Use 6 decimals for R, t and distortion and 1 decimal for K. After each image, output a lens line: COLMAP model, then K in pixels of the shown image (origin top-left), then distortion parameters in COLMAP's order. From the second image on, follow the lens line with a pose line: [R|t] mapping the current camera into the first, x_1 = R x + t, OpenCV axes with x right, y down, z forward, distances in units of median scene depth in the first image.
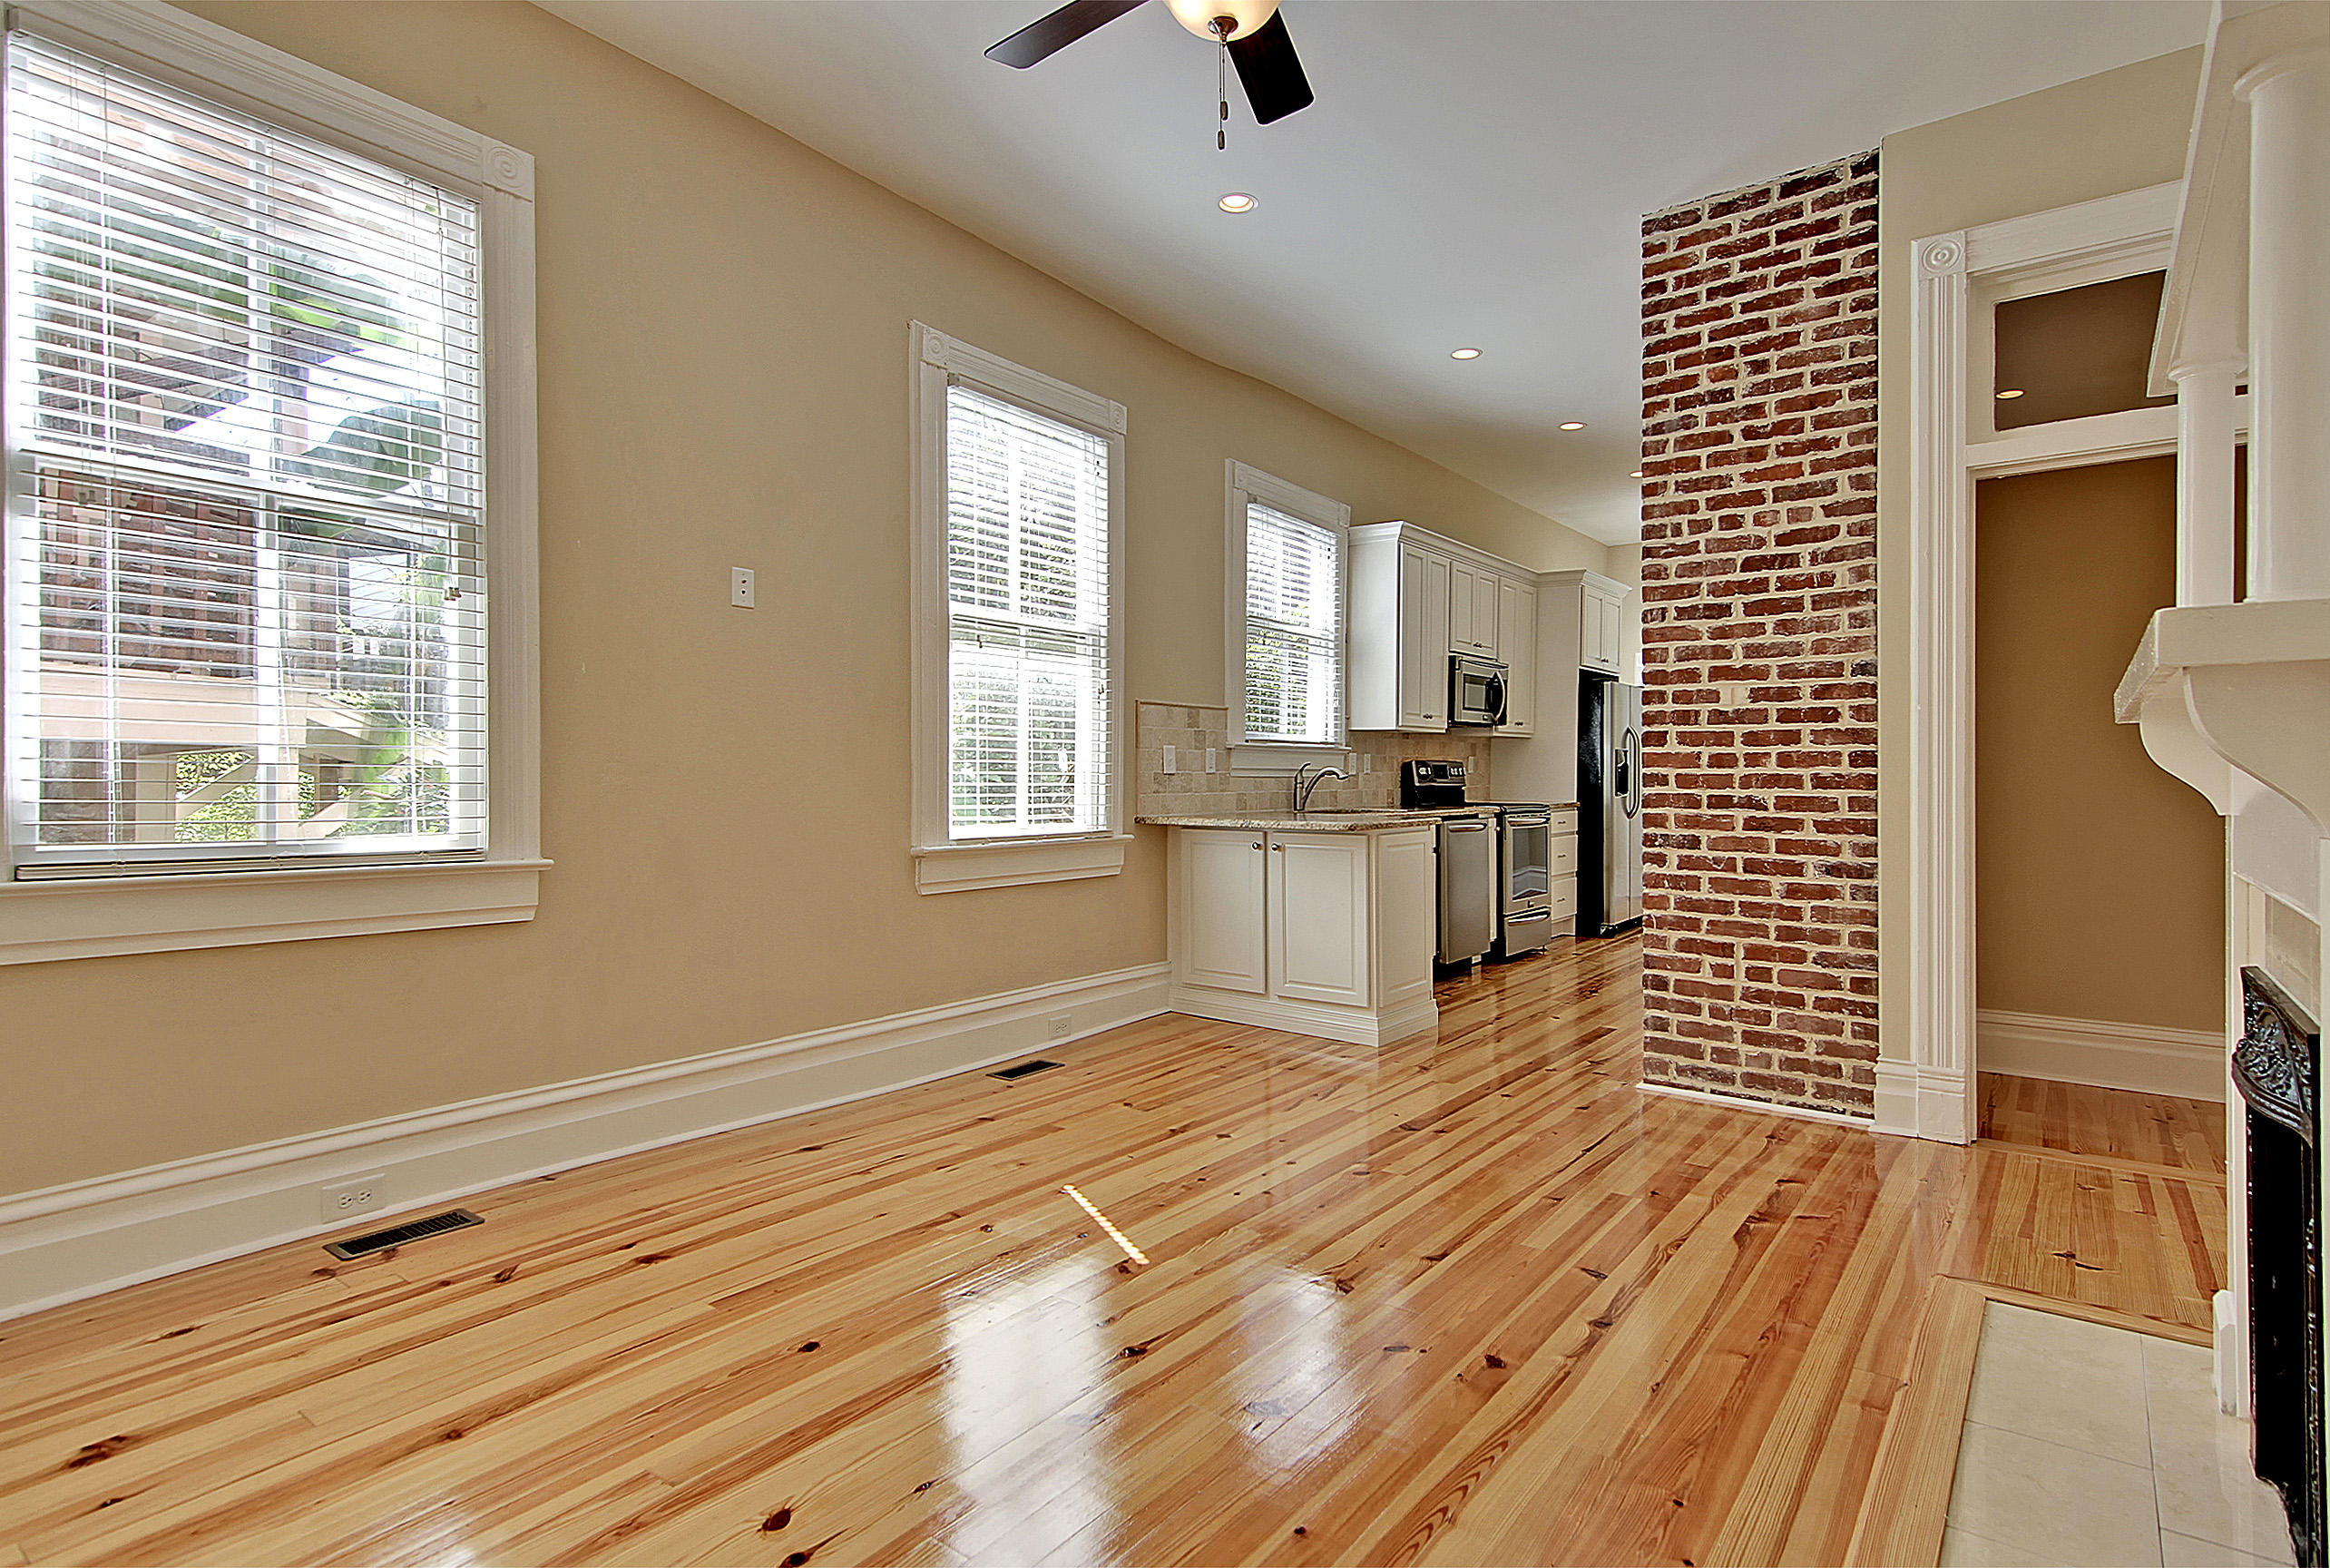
lens RADIAL K [[1213.1, 0, 1165.0], [0, 1213.1, 784.0], [0, 0, 1]] dist [0.033784, -0.000216]
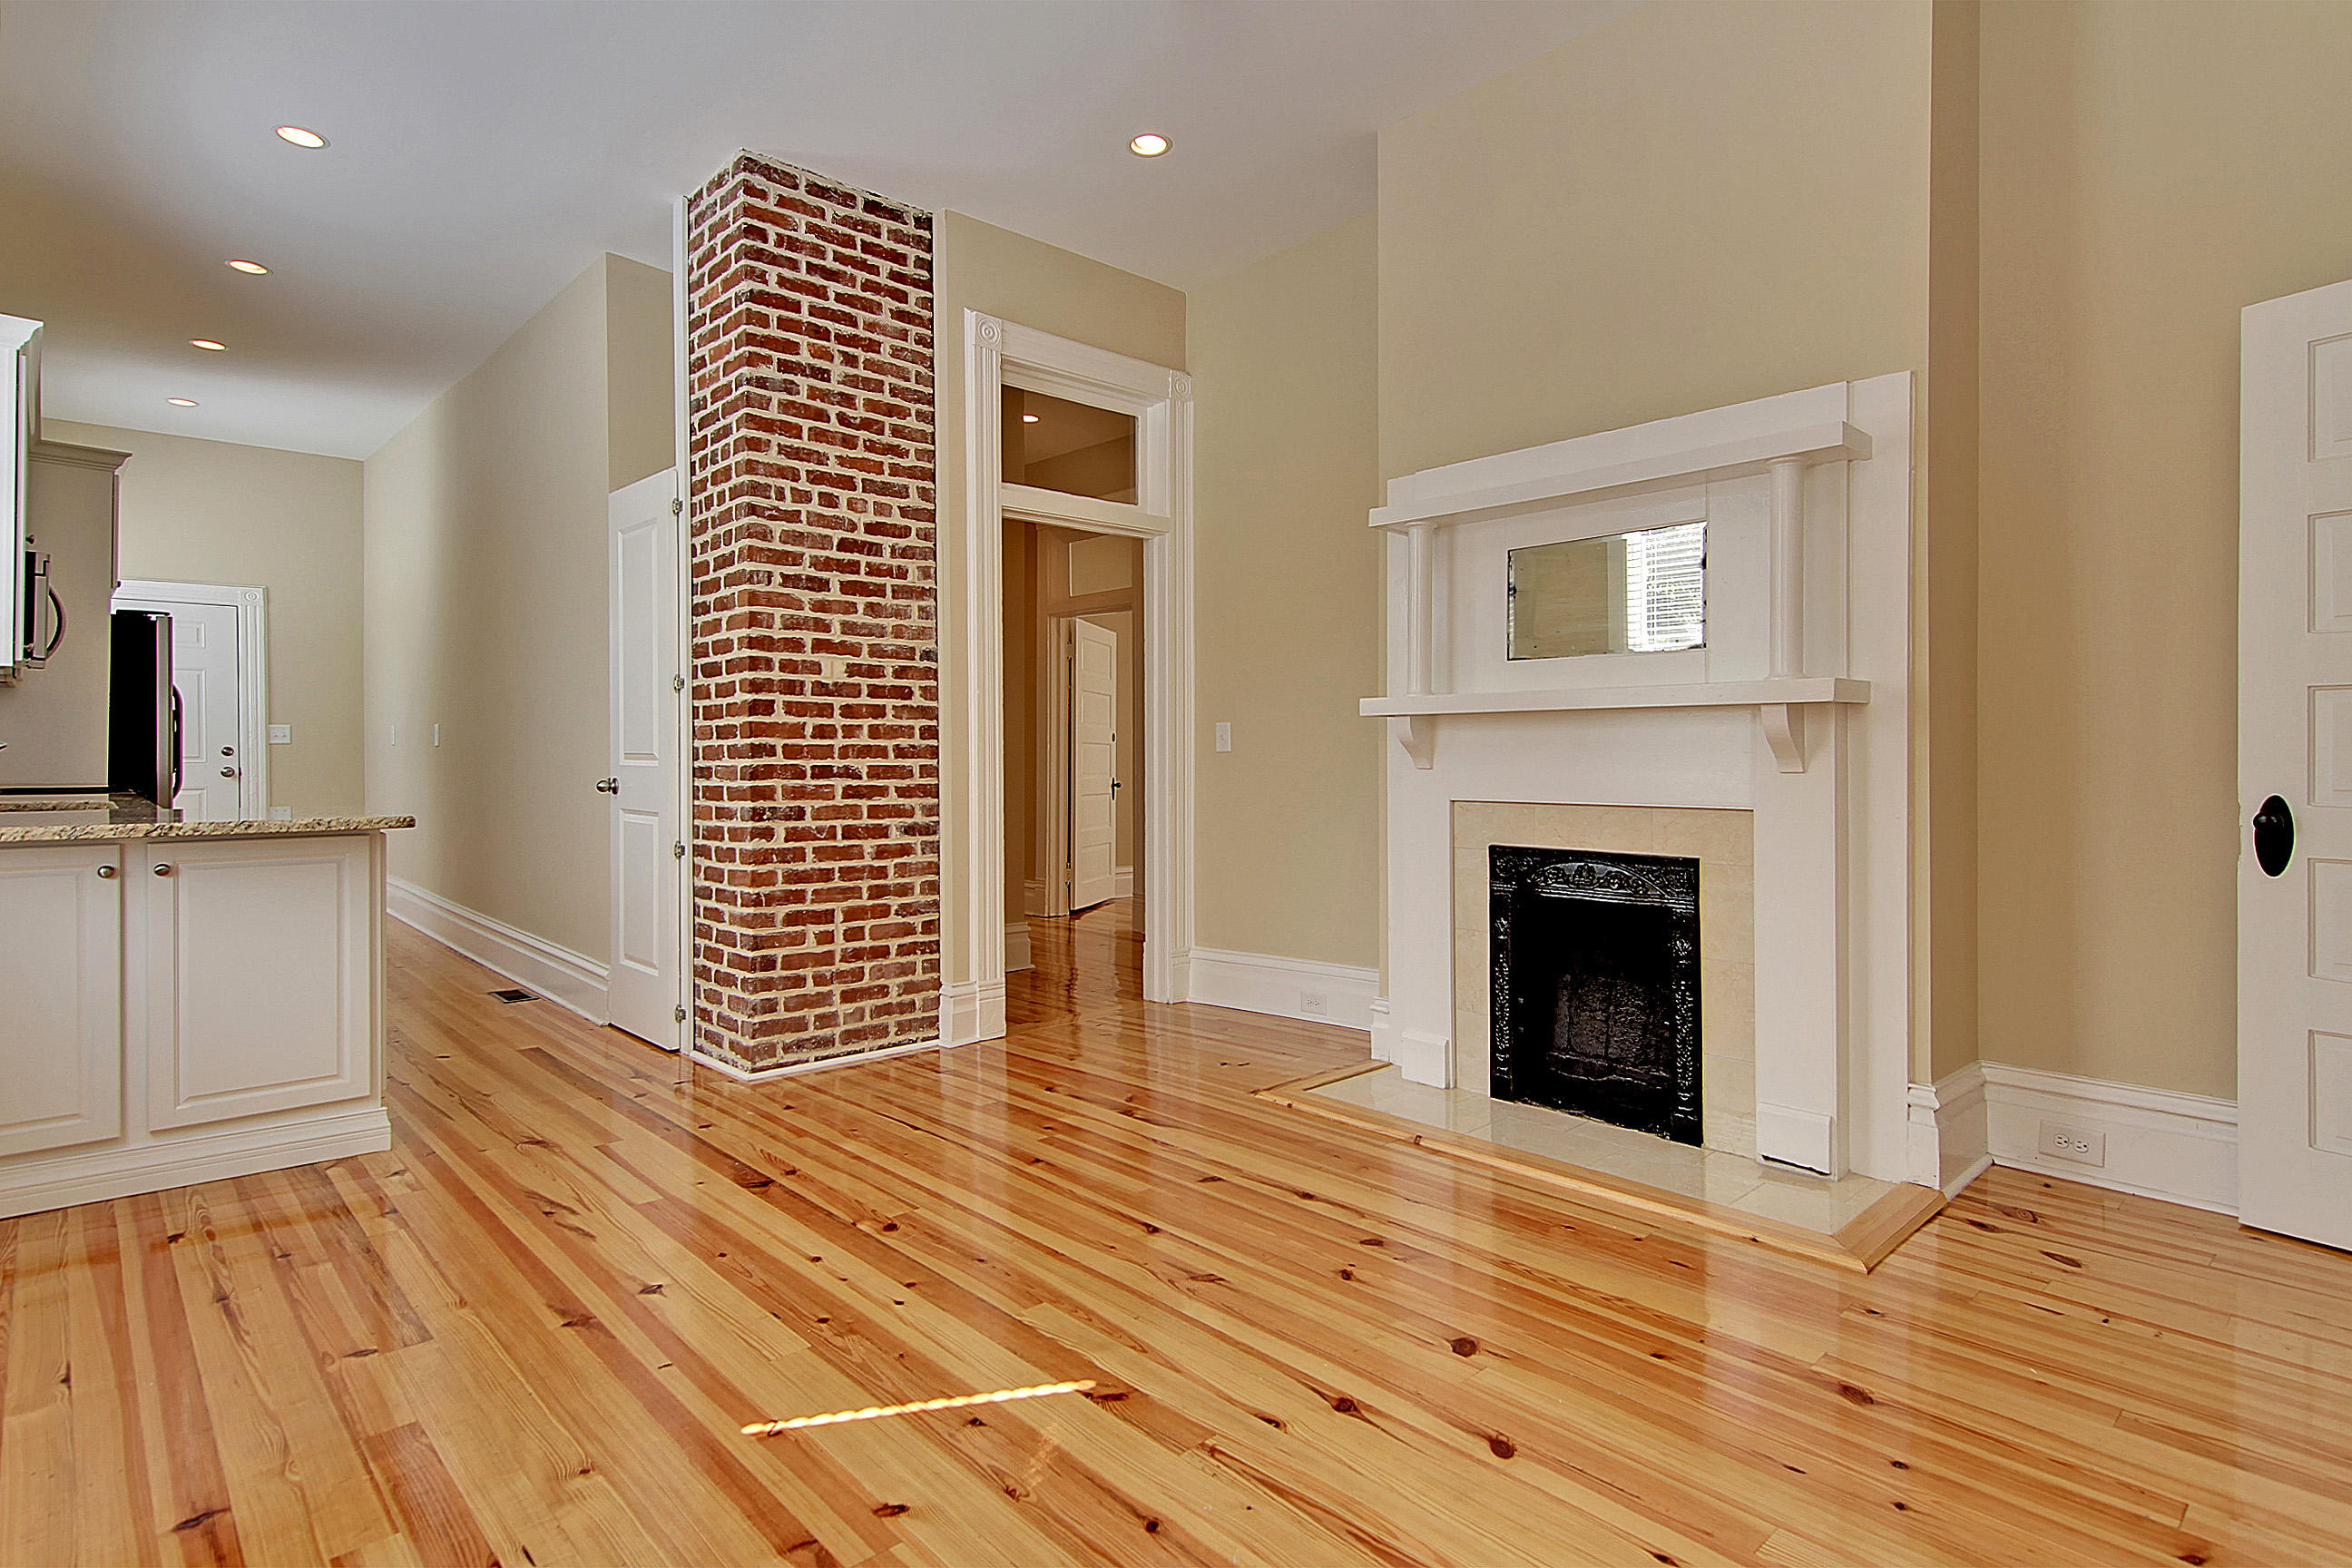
lens RADIAL K [[1207.3, 0, 1179.4], [0, 1207.3, 756.3], [0, 0, 1]] dist [0.034406, -0.000376]
pose [[0.173582, -0.002843, 0.984815, -0.495017], [0.007980, 0.999967, 0.001480, 0.002375], [-0.984787, 0.007602, 0.173599, 0.538086]]
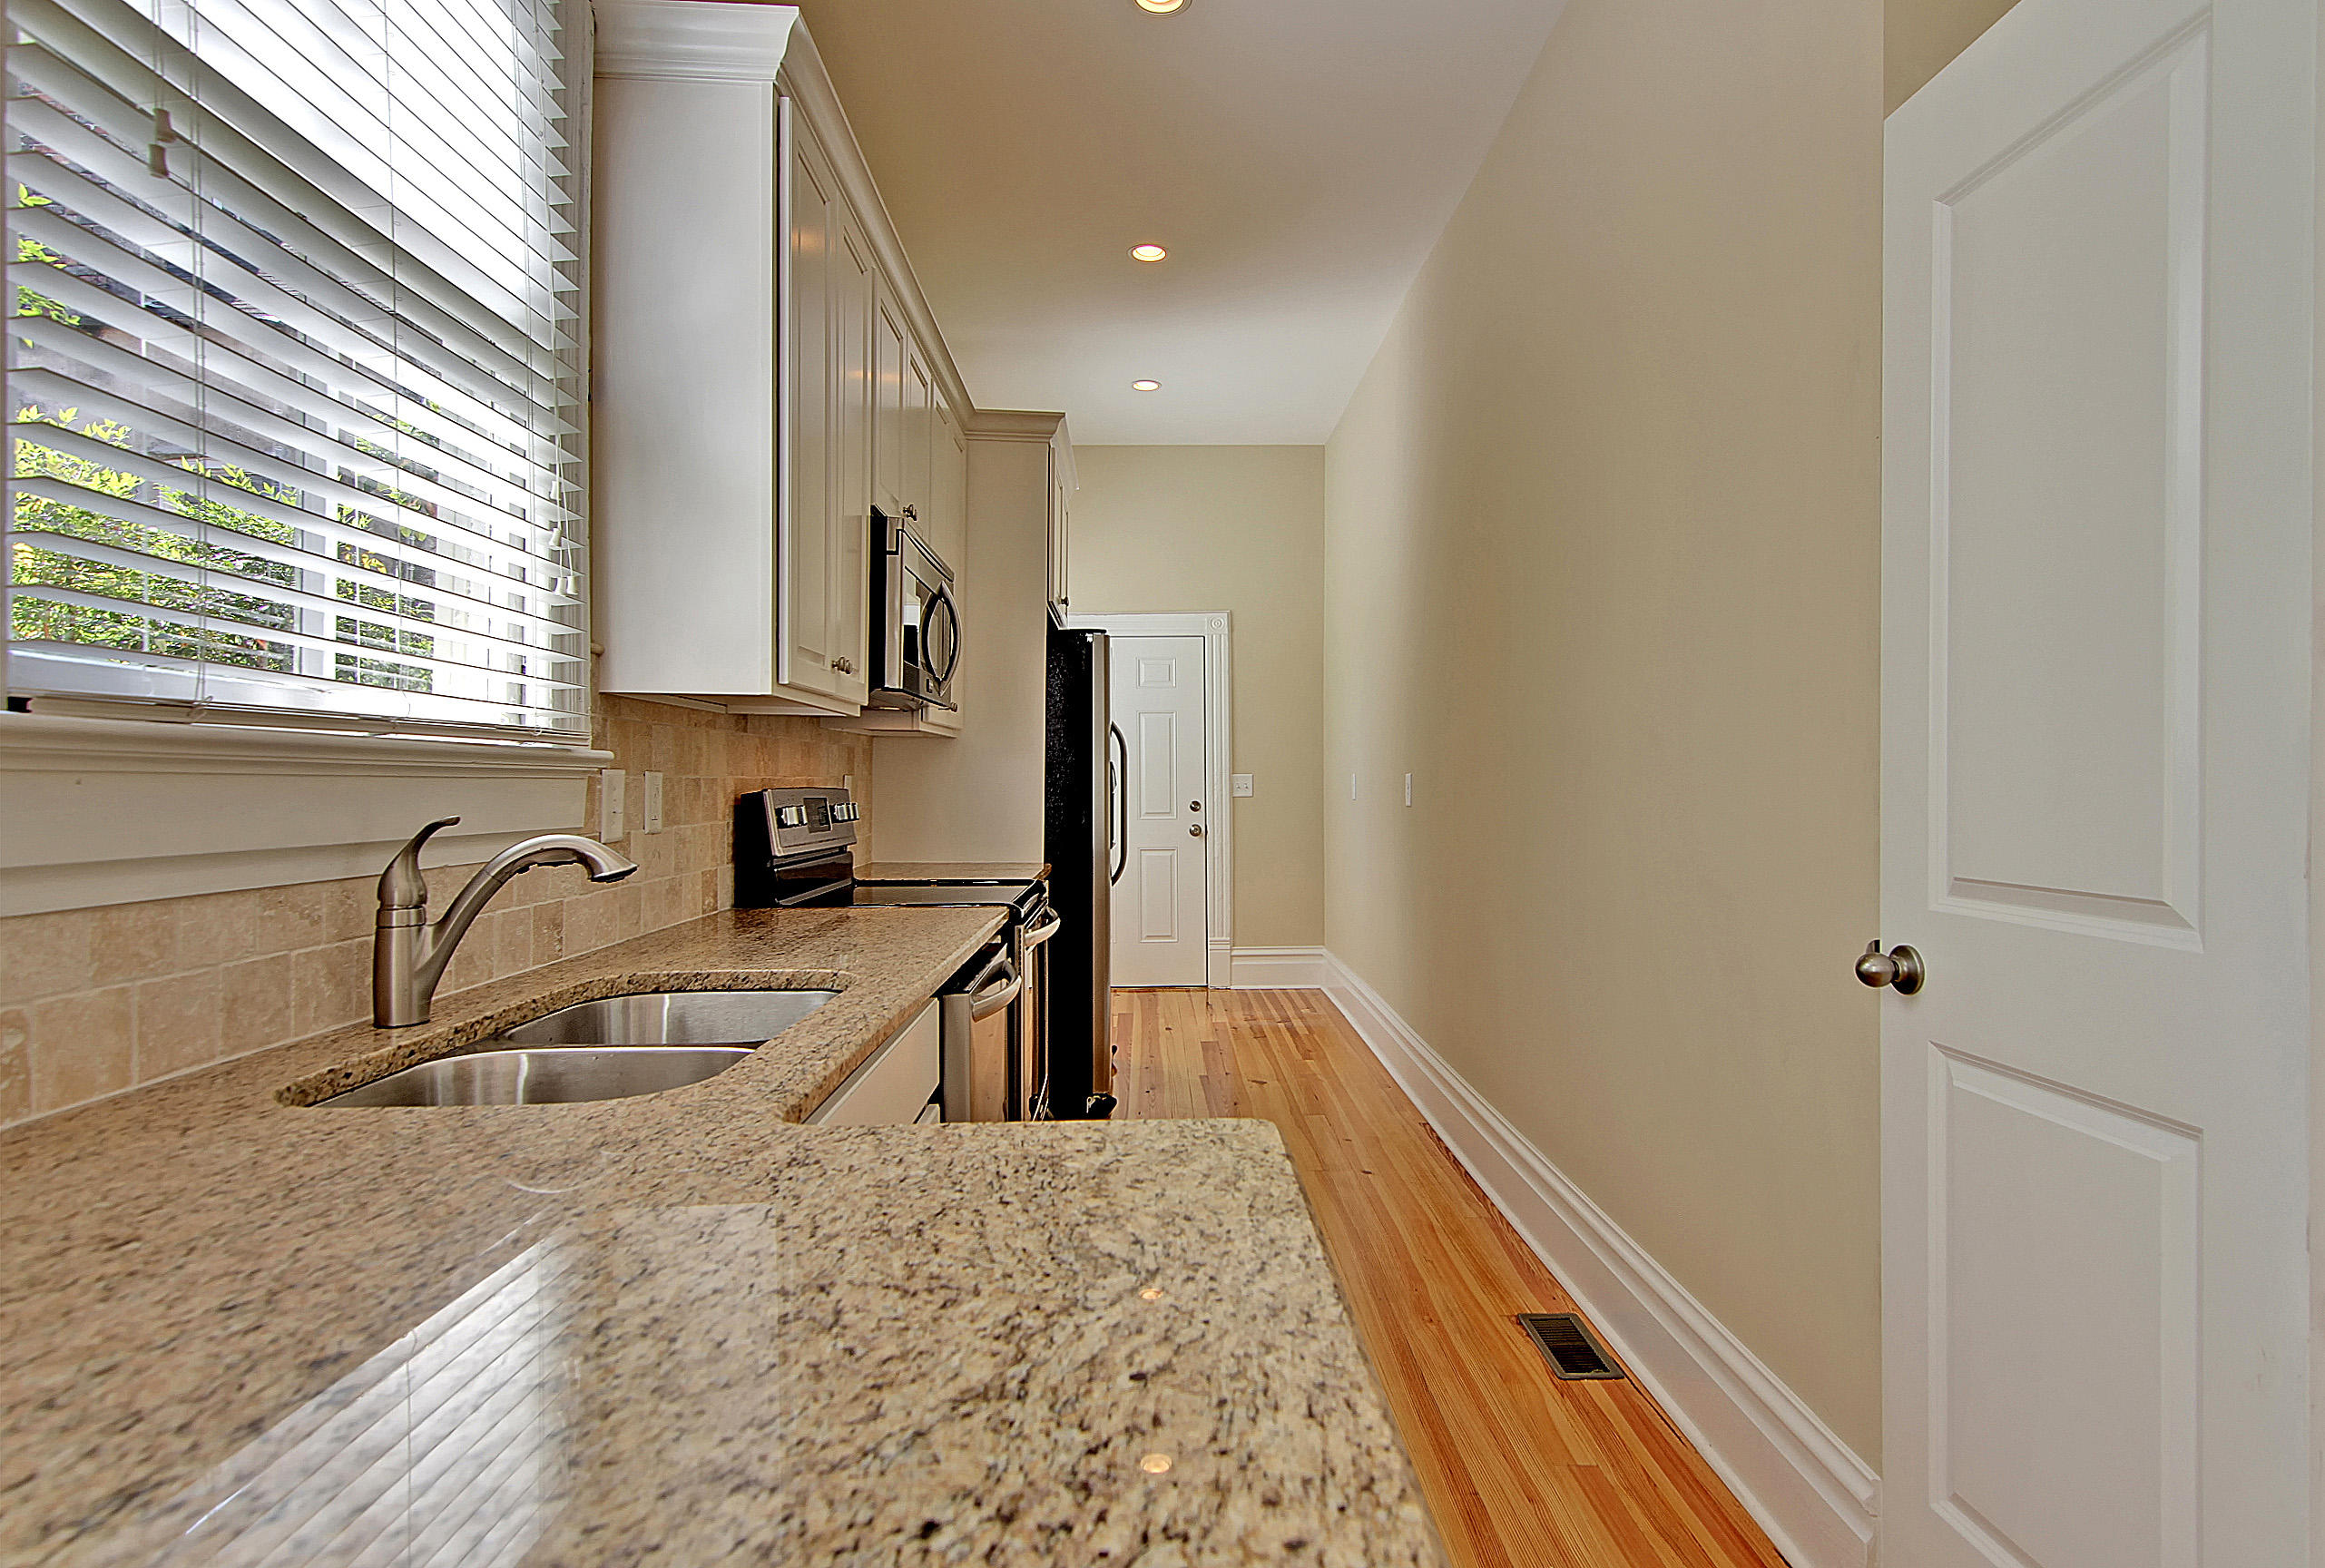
lens RADIAL K [[1210.4, 0, 1162.5], [0, 1210.4, 784.0], [0, 0, 1]] dist [0.033784, -0.000216]
pose [[0.783904, 0.001733, 0.620880, 0.120573], [0.005346, 0.999940, -0.009540, -0.030033], [-0.620860, 0.010798, 0.783847, 1.110032]]
